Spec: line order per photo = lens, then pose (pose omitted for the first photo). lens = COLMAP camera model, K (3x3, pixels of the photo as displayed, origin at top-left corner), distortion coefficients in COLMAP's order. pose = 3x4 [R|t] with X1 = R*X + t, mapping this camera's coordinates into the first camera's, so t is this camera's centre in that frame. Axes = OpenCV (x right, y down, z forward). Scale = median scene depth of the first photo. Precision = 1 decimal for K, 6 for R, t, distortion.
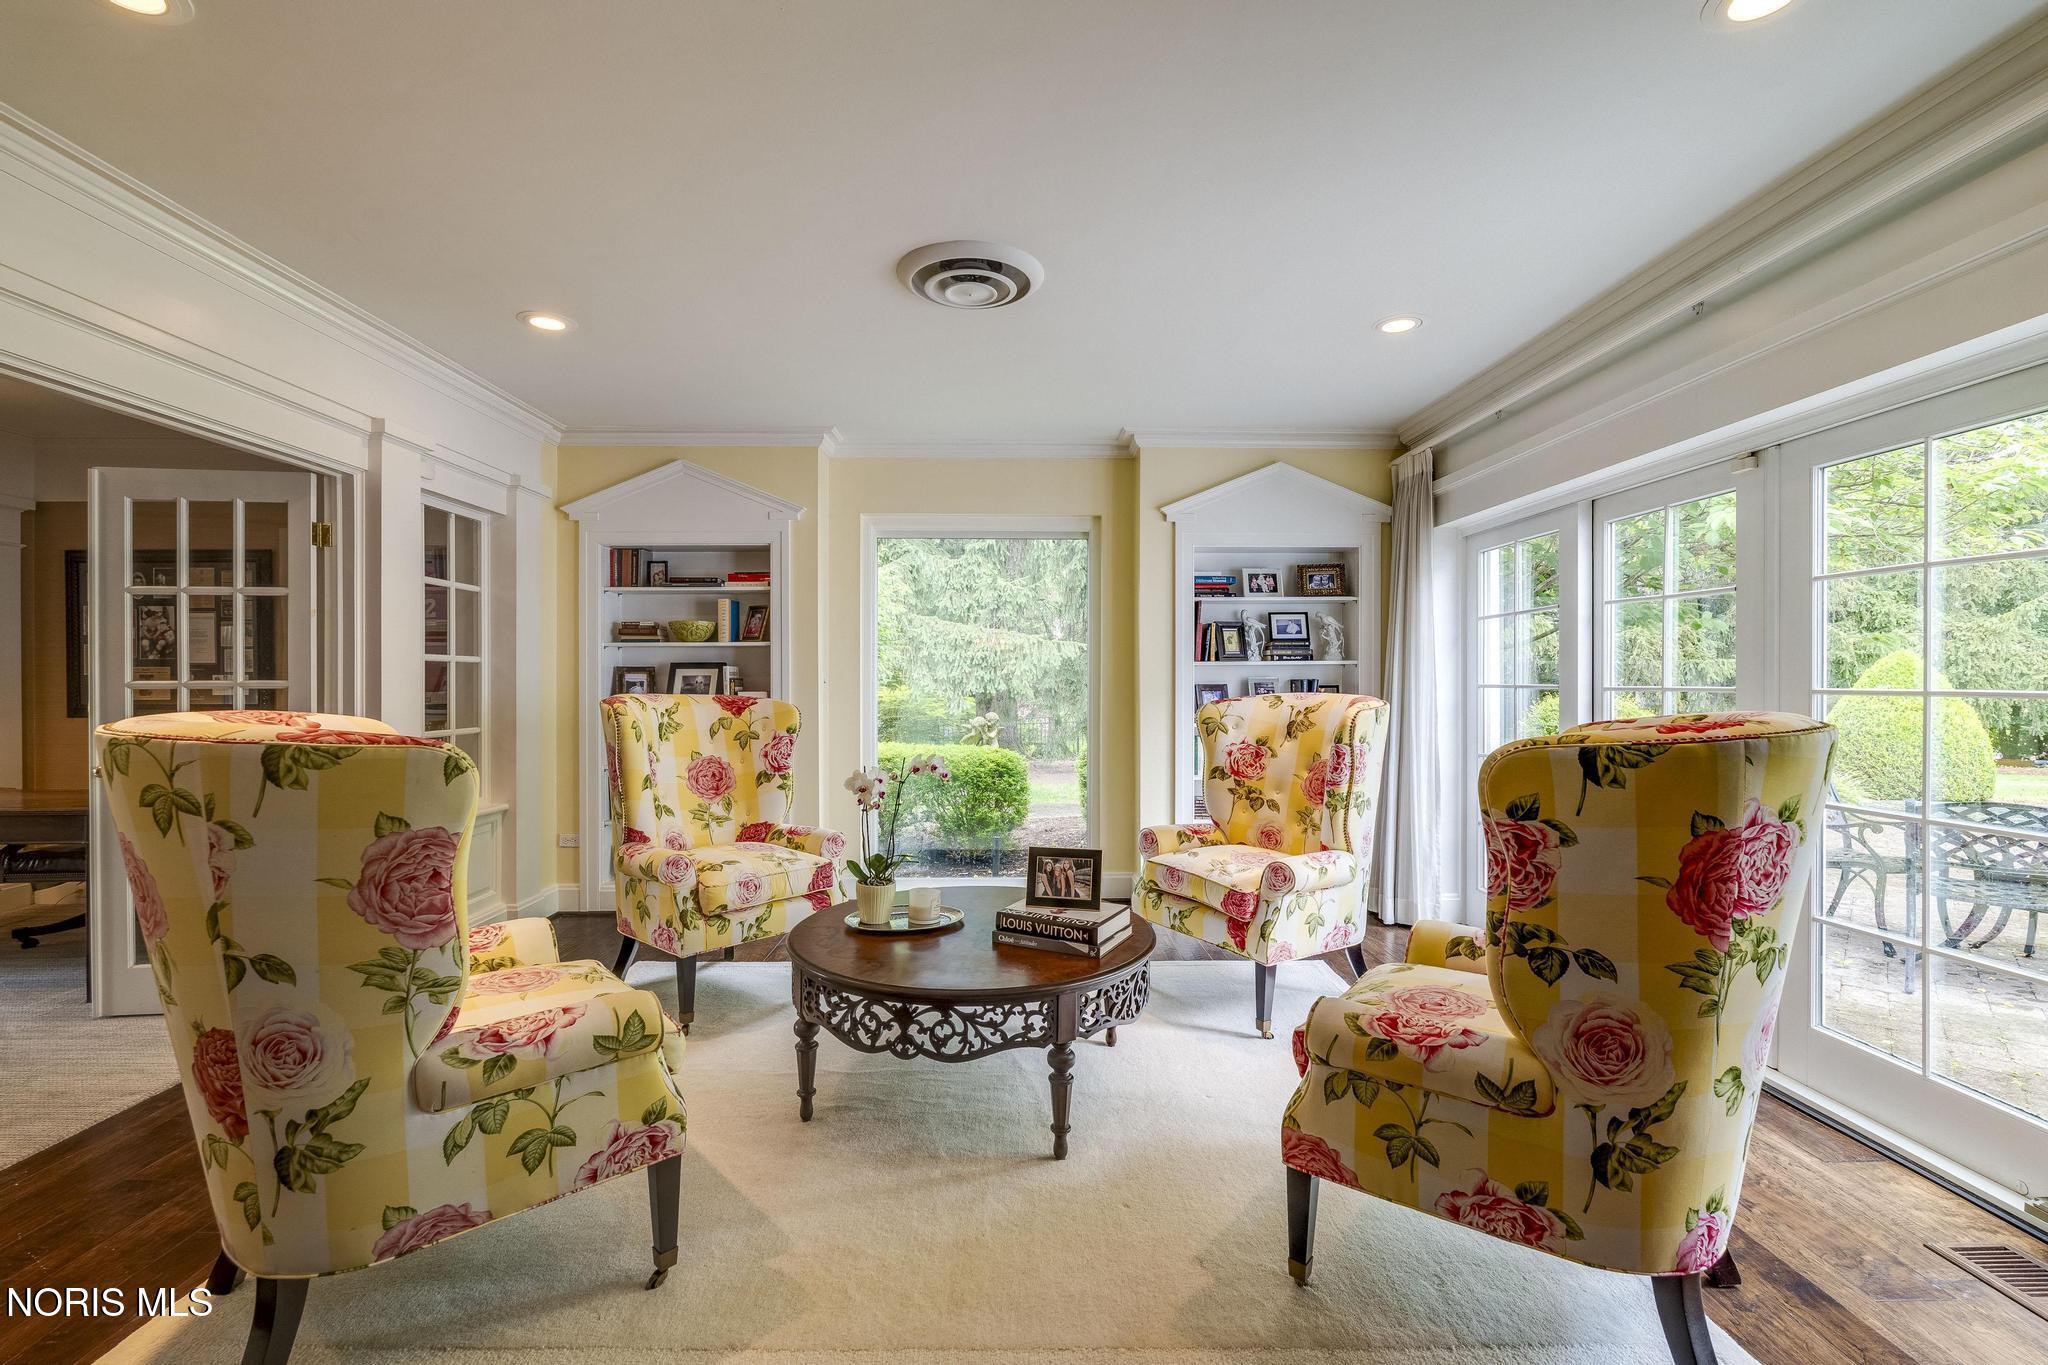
lens RADIAL K [[897.9, 0, 1023.0], [0, 897.9, 679.4], [0, 0, 1]] dist [0.000853, 0.000114]
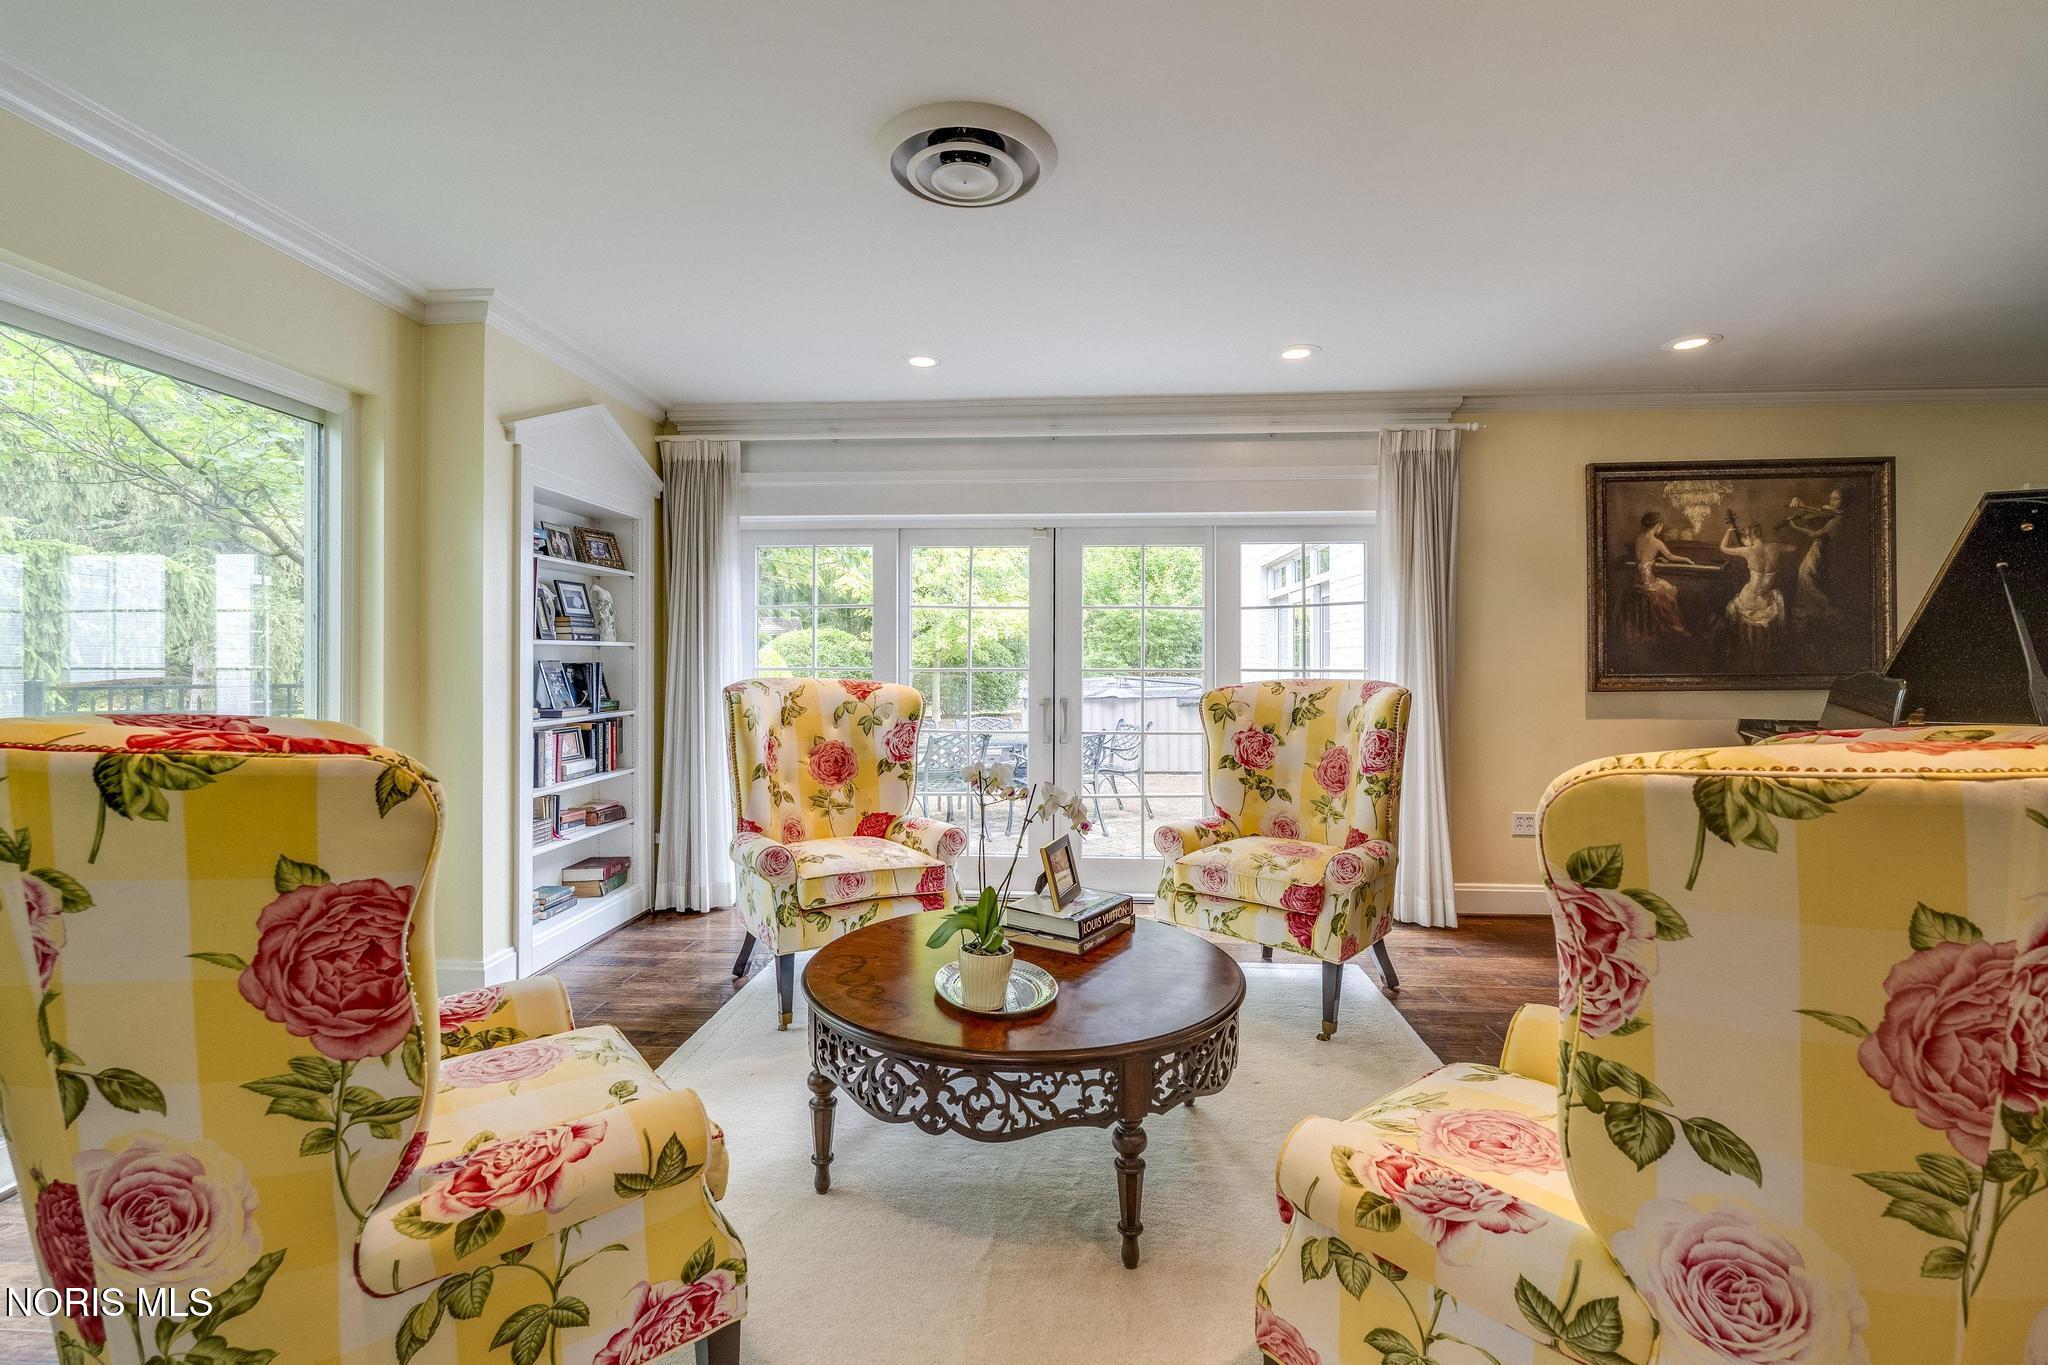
lens RADIAL K [[897.9, 0, 1024.0], [0, 897.9, 666.6], [0, 0, 1]] dist [0.000853, 0.000114]
pose [[0.092838, -0.006076, 0.995663, -0.525772], [-0.001648, 0.999979, 0.006256, -0.001700], [-0.995680, -0.002222, 0.092826, 0.529424]]
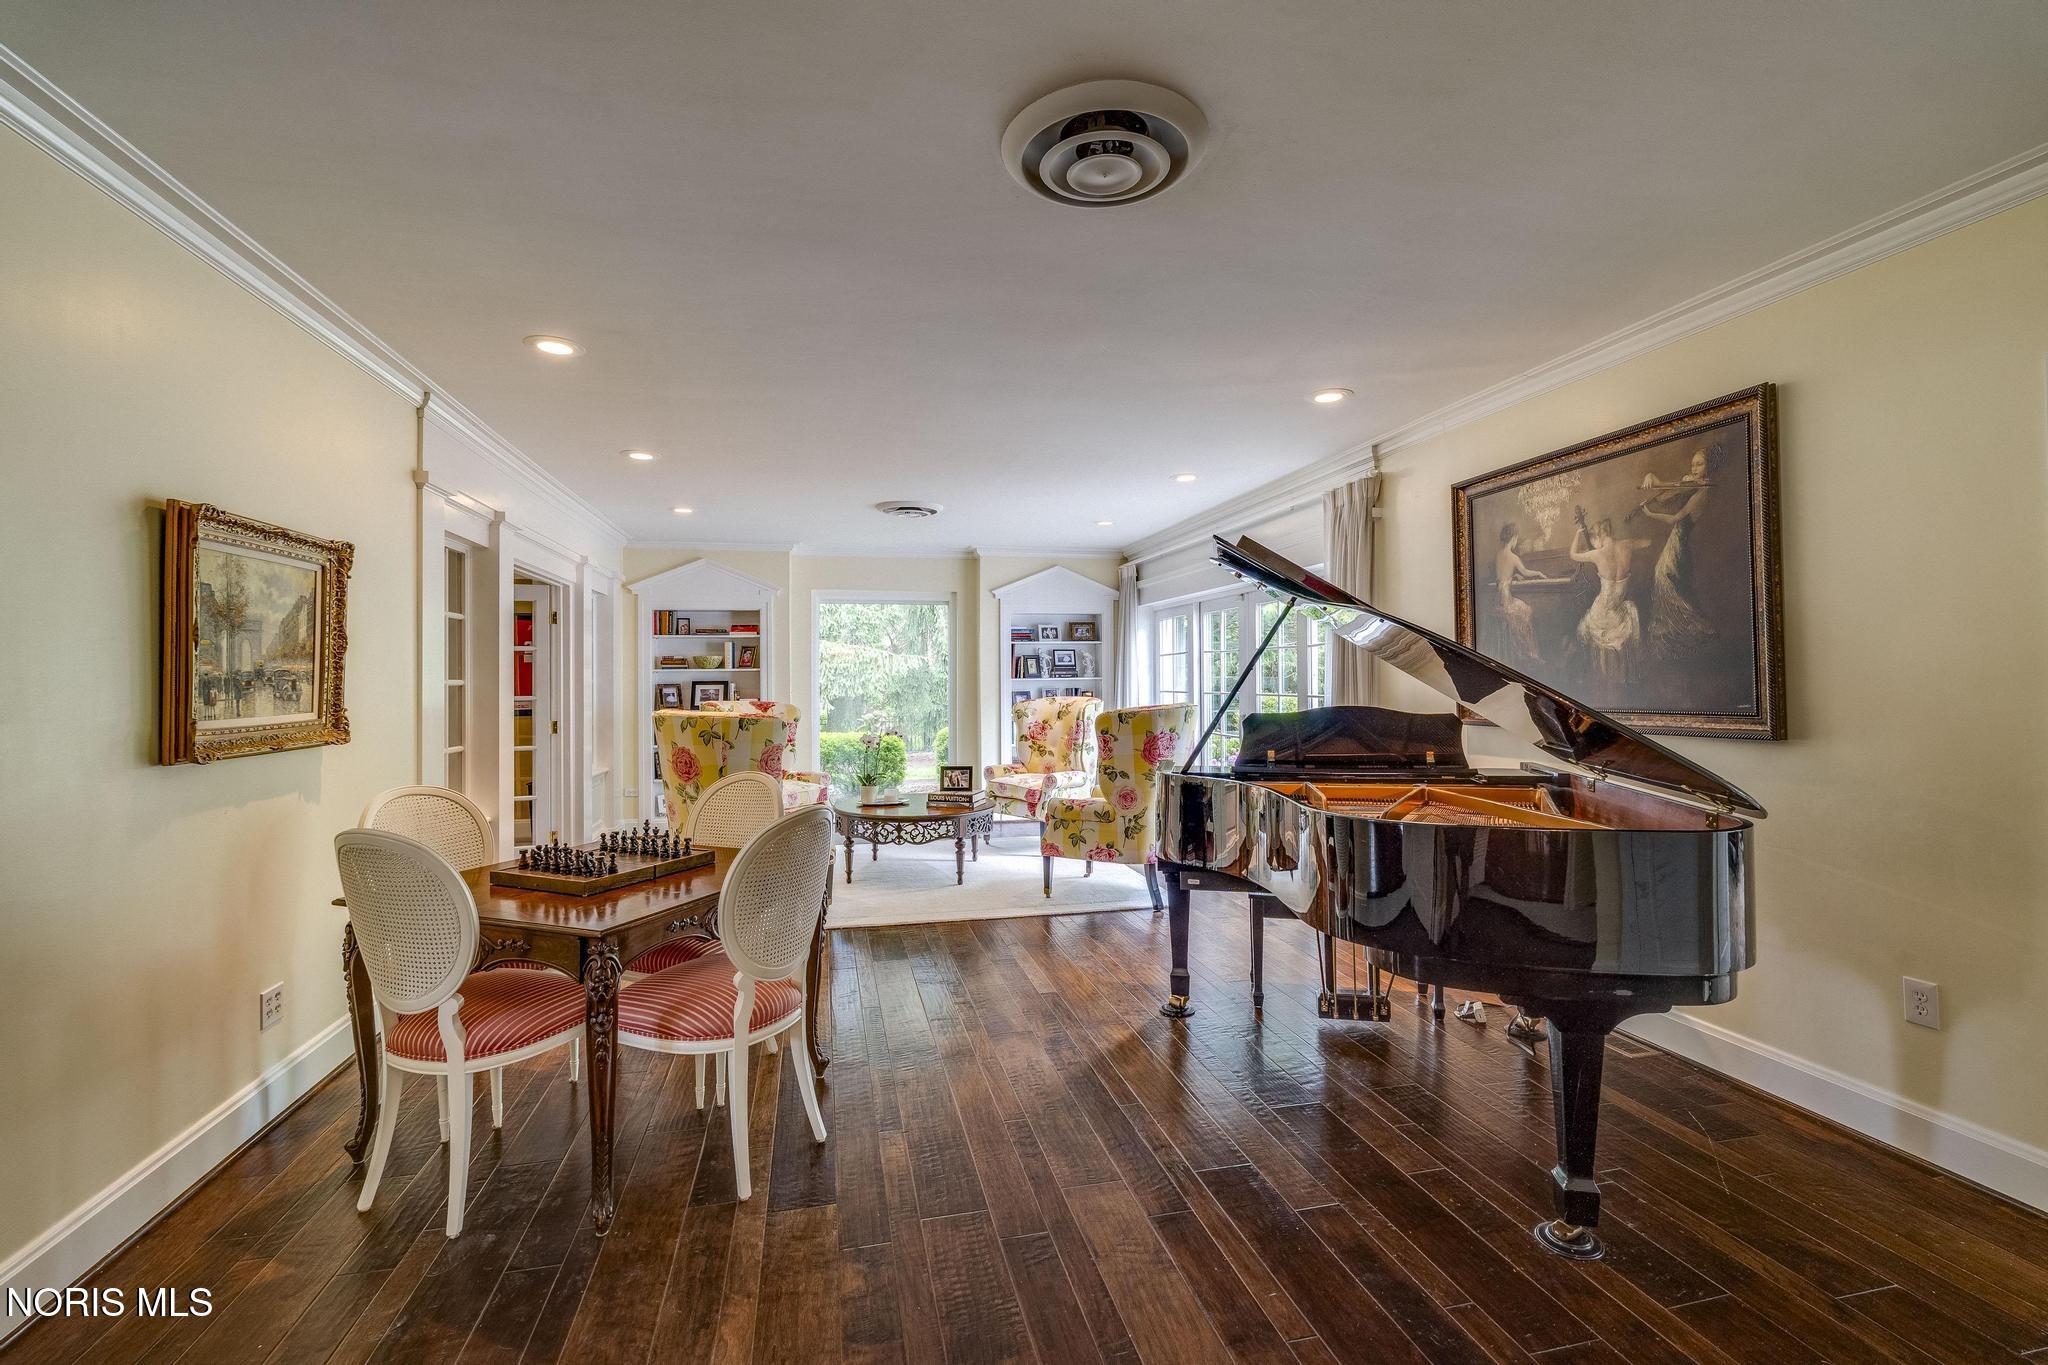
lens RADIAL K [[897.9, 0, 1027.6], [0, 897.9, 674.7], [0, 0, 1]] dist [0.000853, 0.000114]
pose [[0.978788, -0.005855, 0.204792, -0.139124], [0.007147, 0.999959, -0.005568, -0.017968], [-0.204751, 0.006914, 0.978790, -0.732379]]
